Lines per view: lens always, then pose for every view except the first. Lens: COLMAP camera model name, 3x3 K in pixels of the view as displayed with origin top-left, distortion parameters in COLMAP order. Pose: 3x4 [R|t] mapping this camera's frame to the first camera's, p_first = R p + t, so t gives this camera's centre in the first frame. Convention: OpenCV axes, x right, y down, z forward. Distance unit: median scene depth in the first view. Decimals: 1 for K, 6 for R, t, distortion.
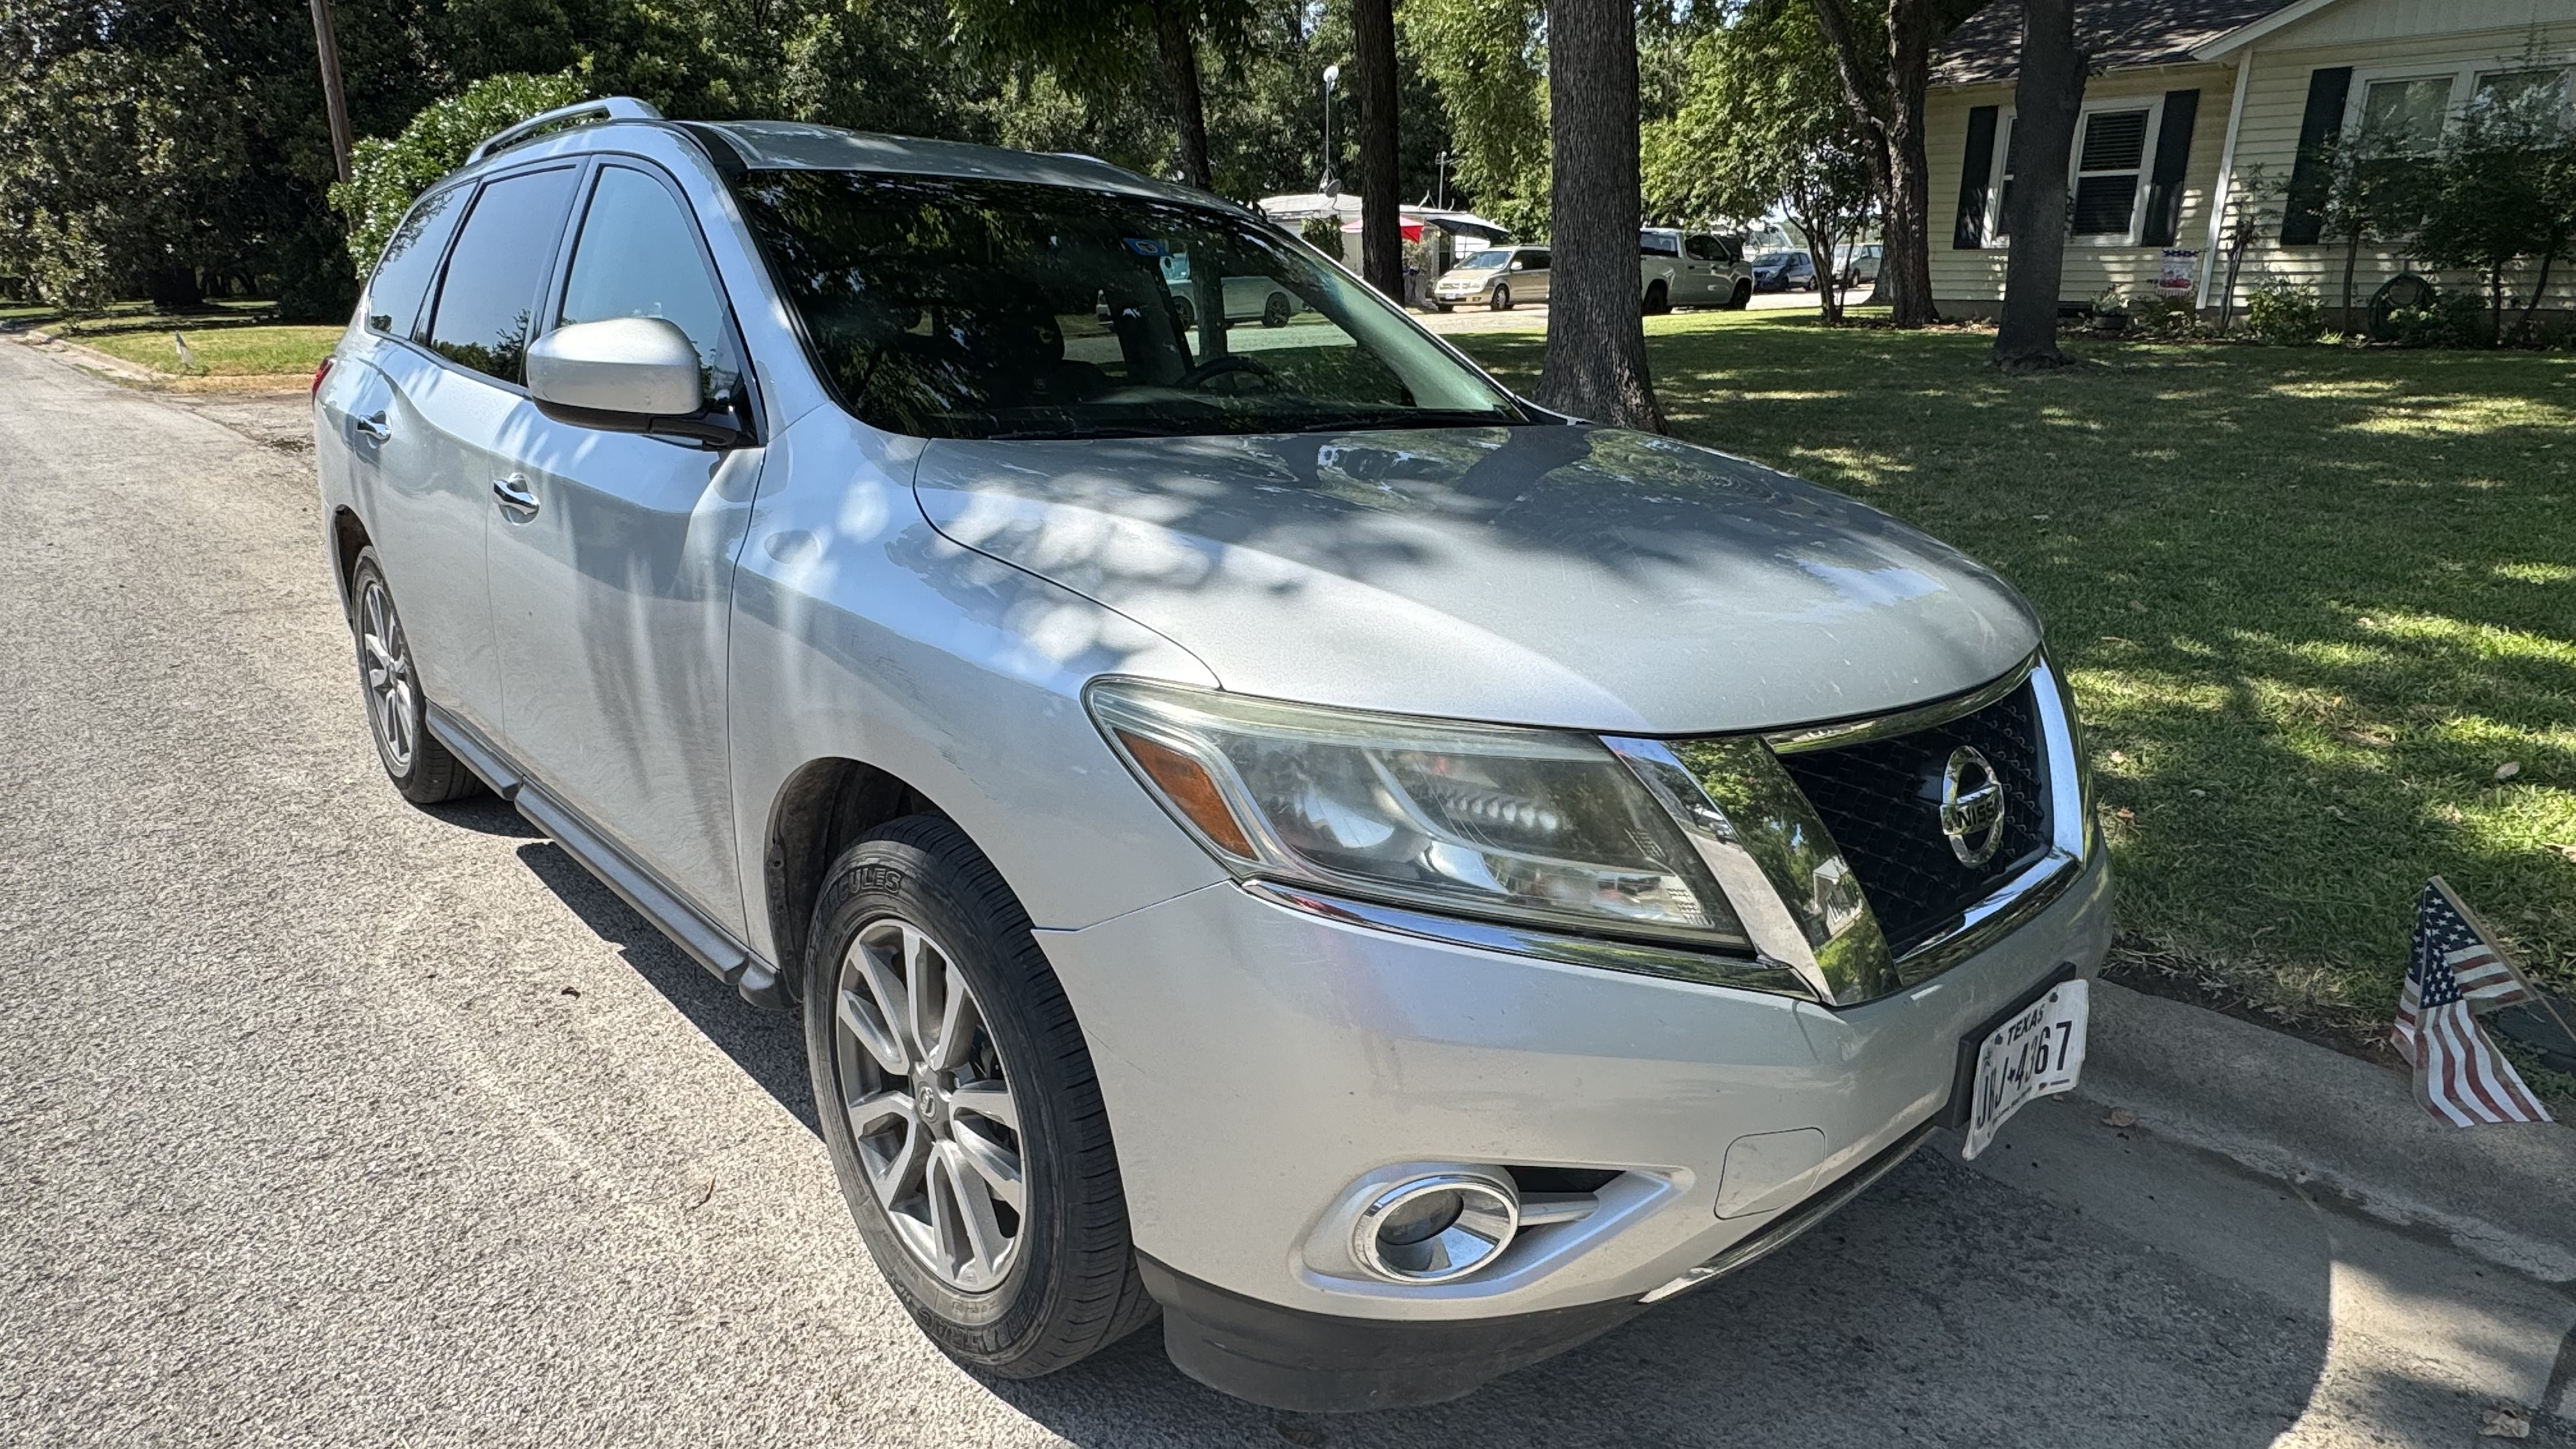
lens RADIAL K [[1416.1, 0, 1288.0], [0, 1416.1, 724.5], [0, 0, 1]] dist [-0.004186, -0.000276]
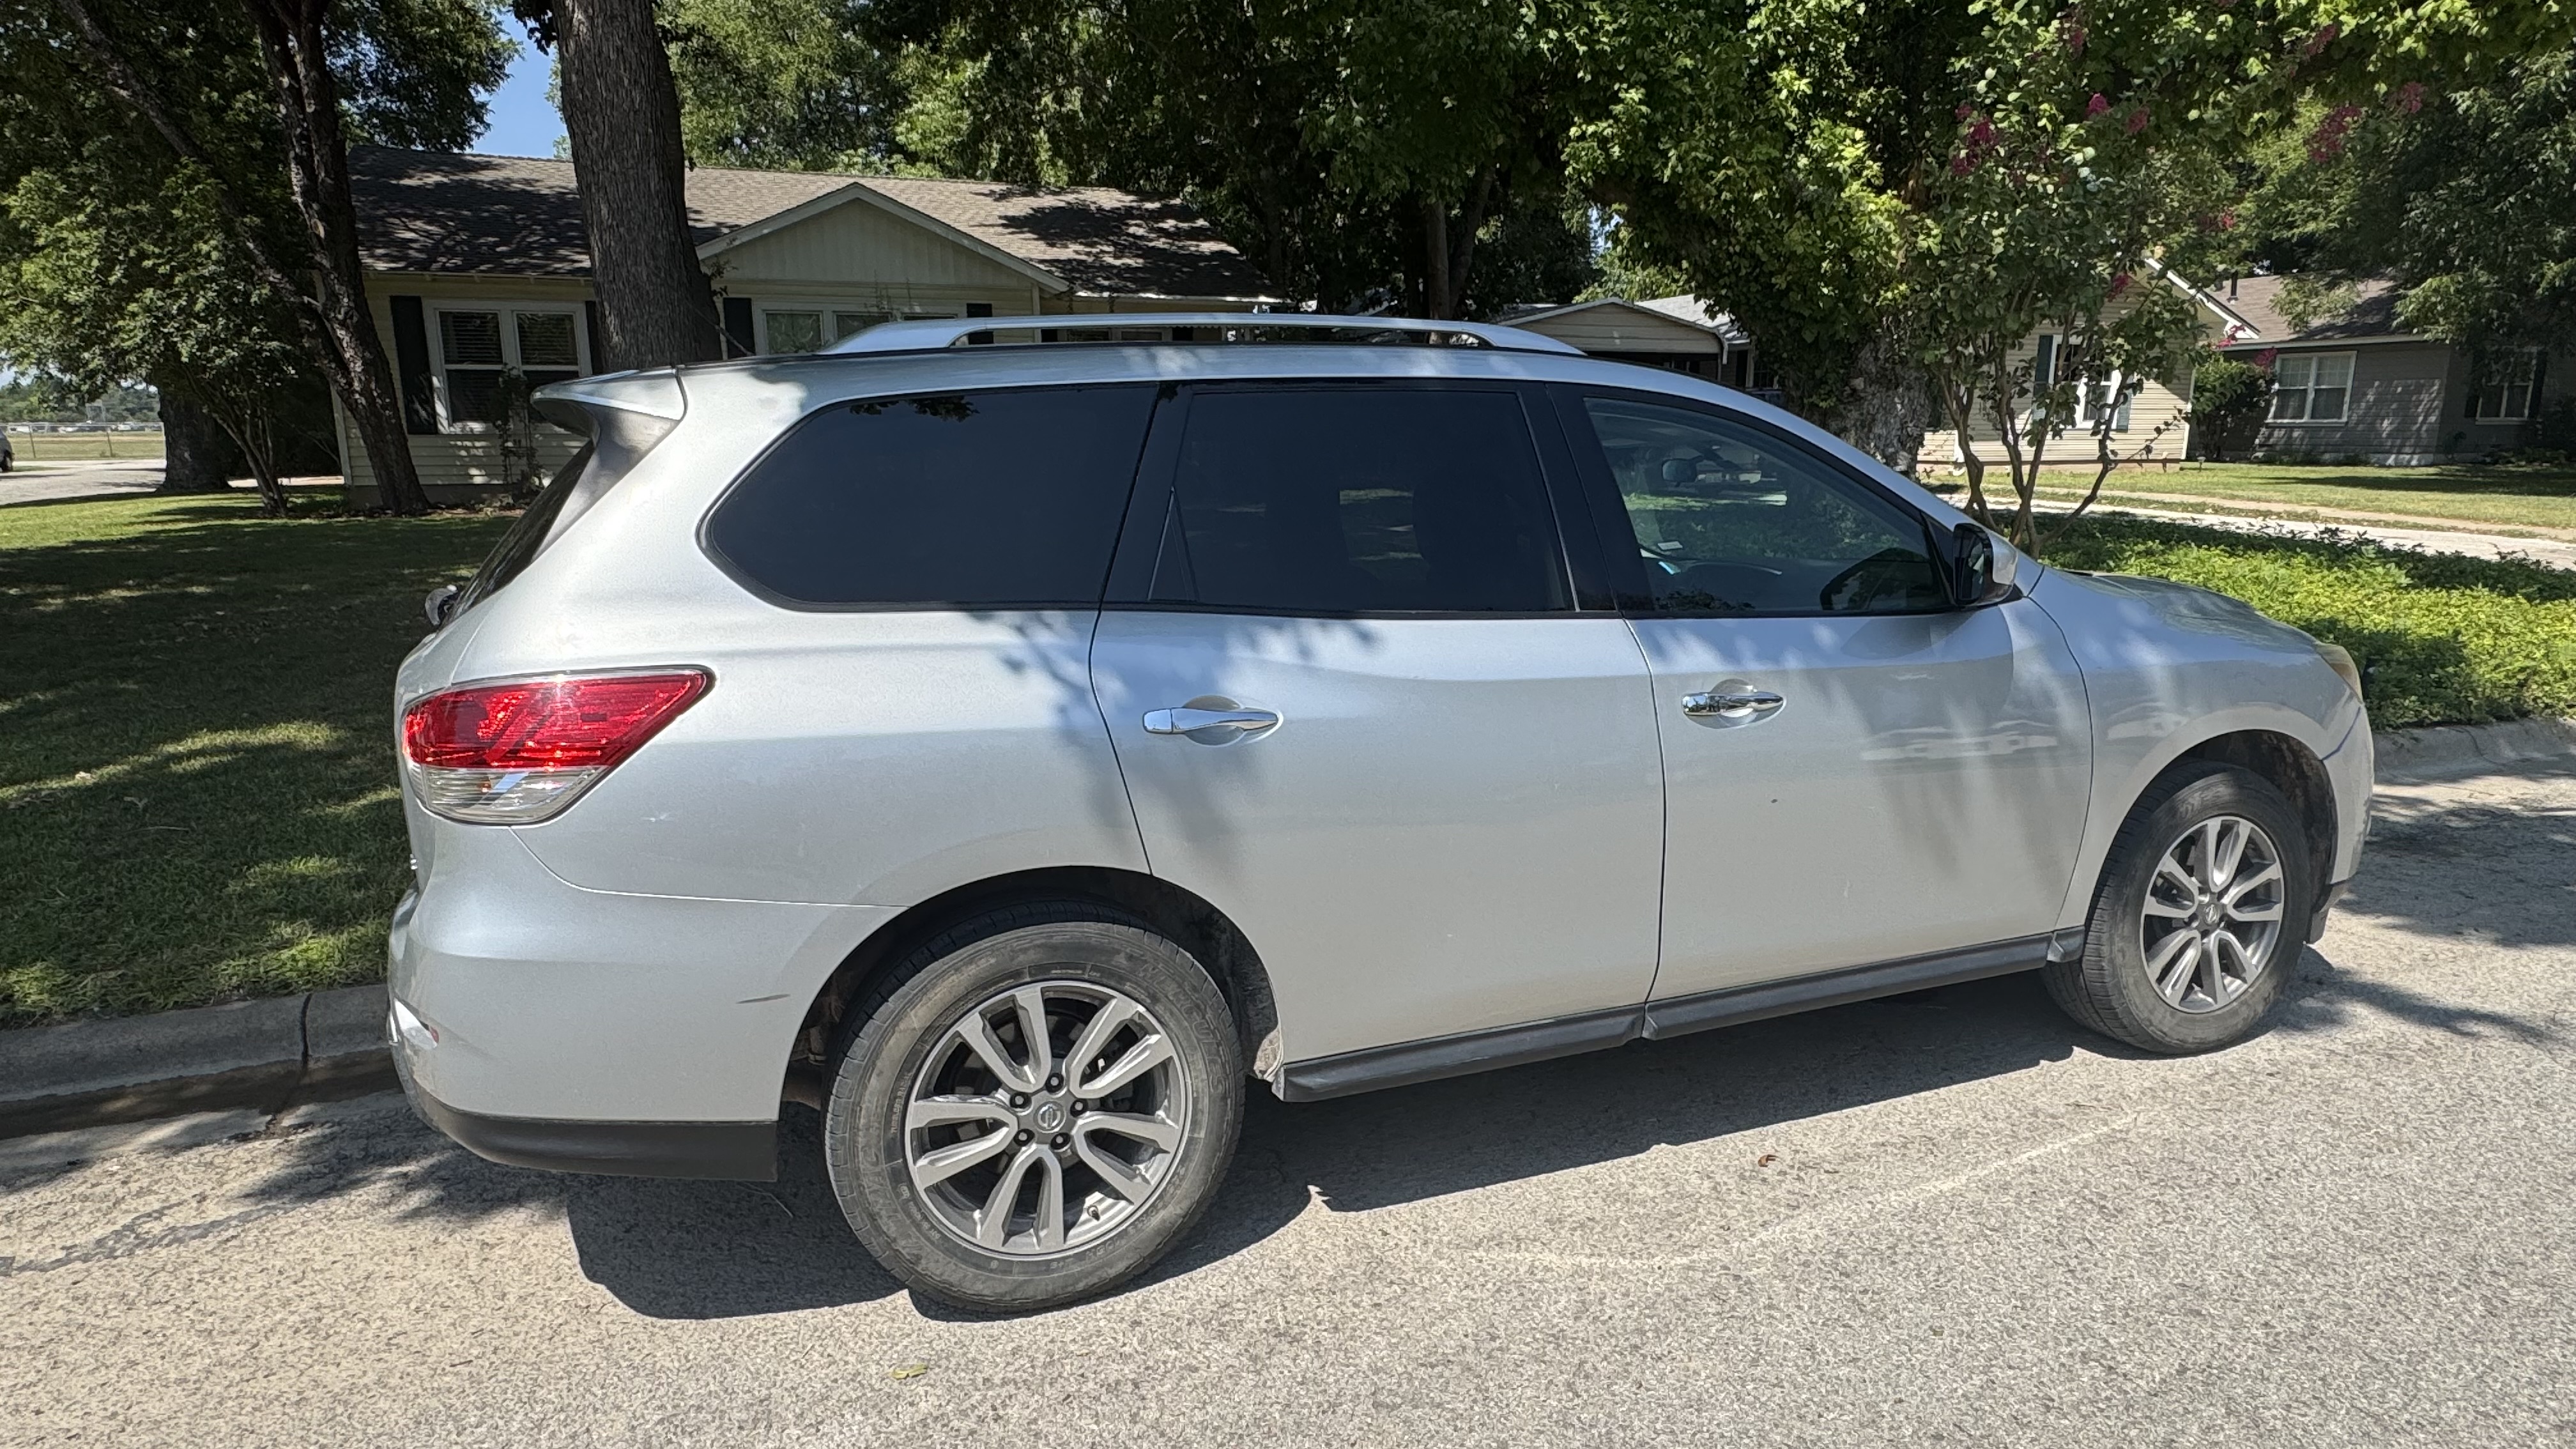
lens RADIAL K [[1416.1, 0, 1288.0], [0, 1416.1, 724.5], [0, 0, 1]] dist [-0.004186, -0.000276]
pose [[0.374122, -0.179991, 0.909745, -0.264757], [0.286330, 0.955475, 0.071289, -0.051102], [-0.882070, 0.233817, 0.409001, 0.139566]]
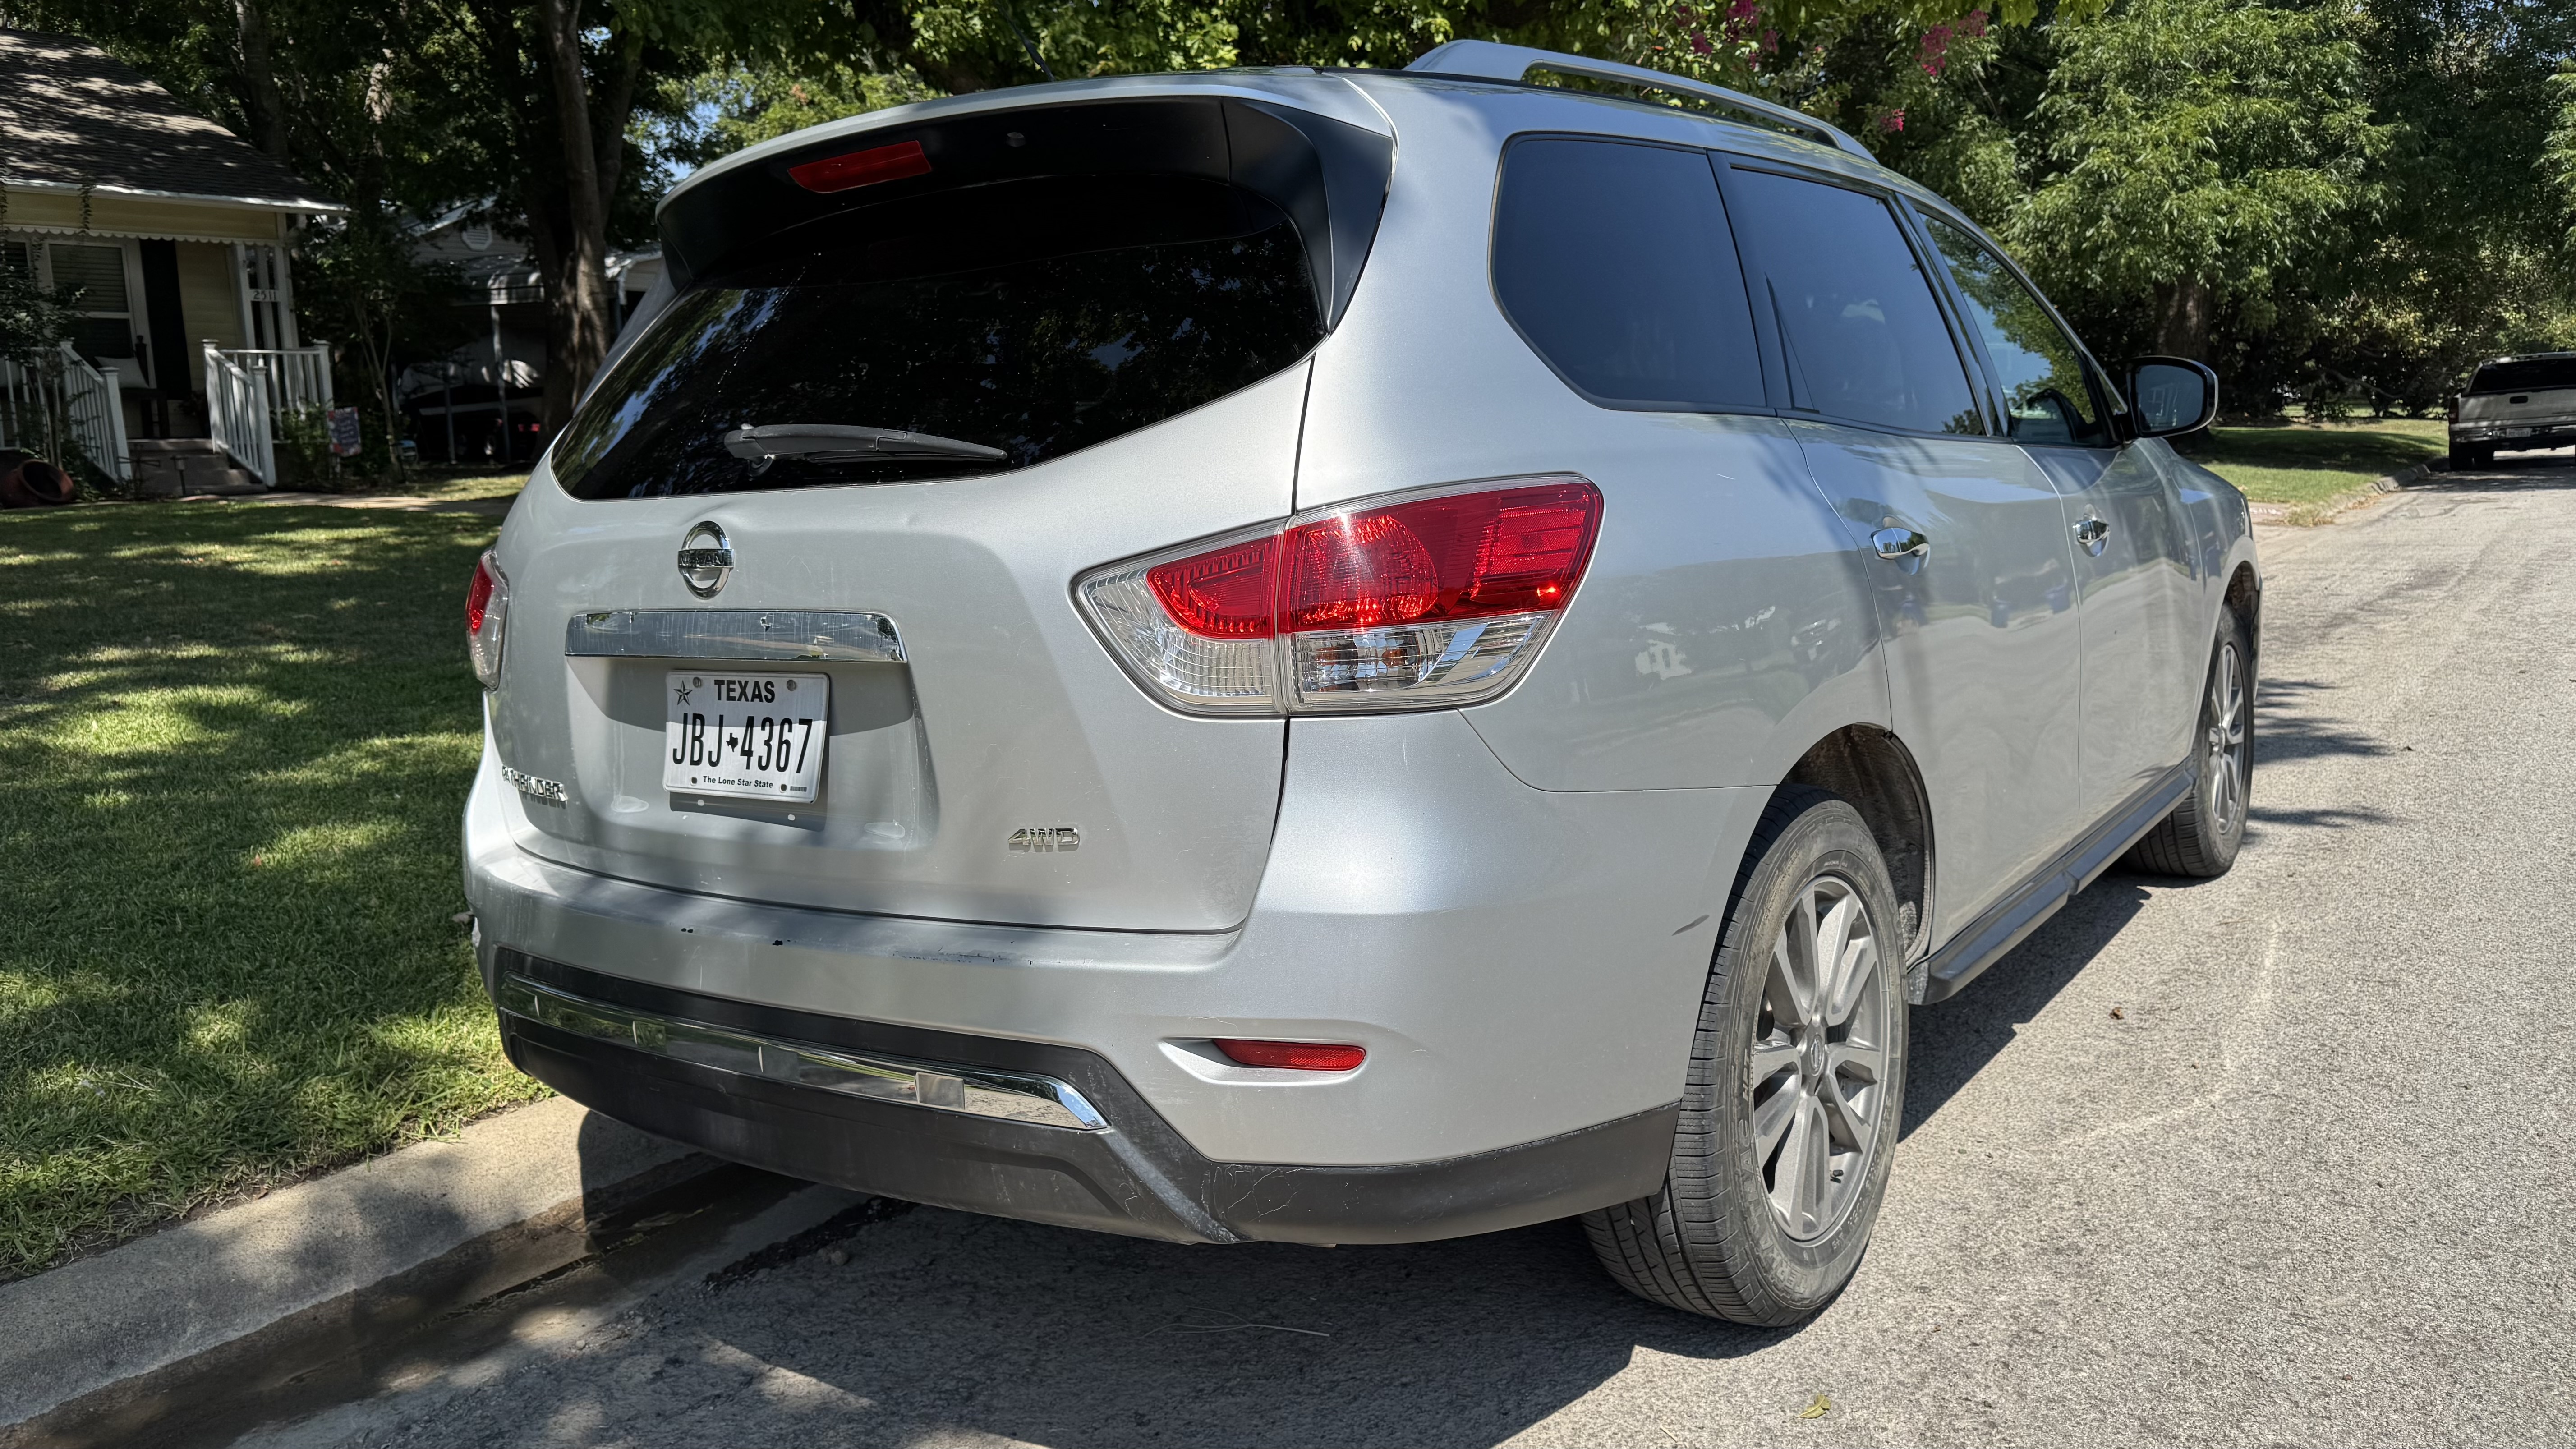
lens RADIAL K [[1816.8, 0, 1288.0], [0, 1816.8, 724.5], [0, 0, 1]] dist [0.002751, -0.000596]
pose [[-0.177618, -0.156135, 0.971635, -0.280456], [0.319859, 0.924567, 0.207043, -0.078907], [-0.930667, 0.347561, -0.114279, 0.280373]]
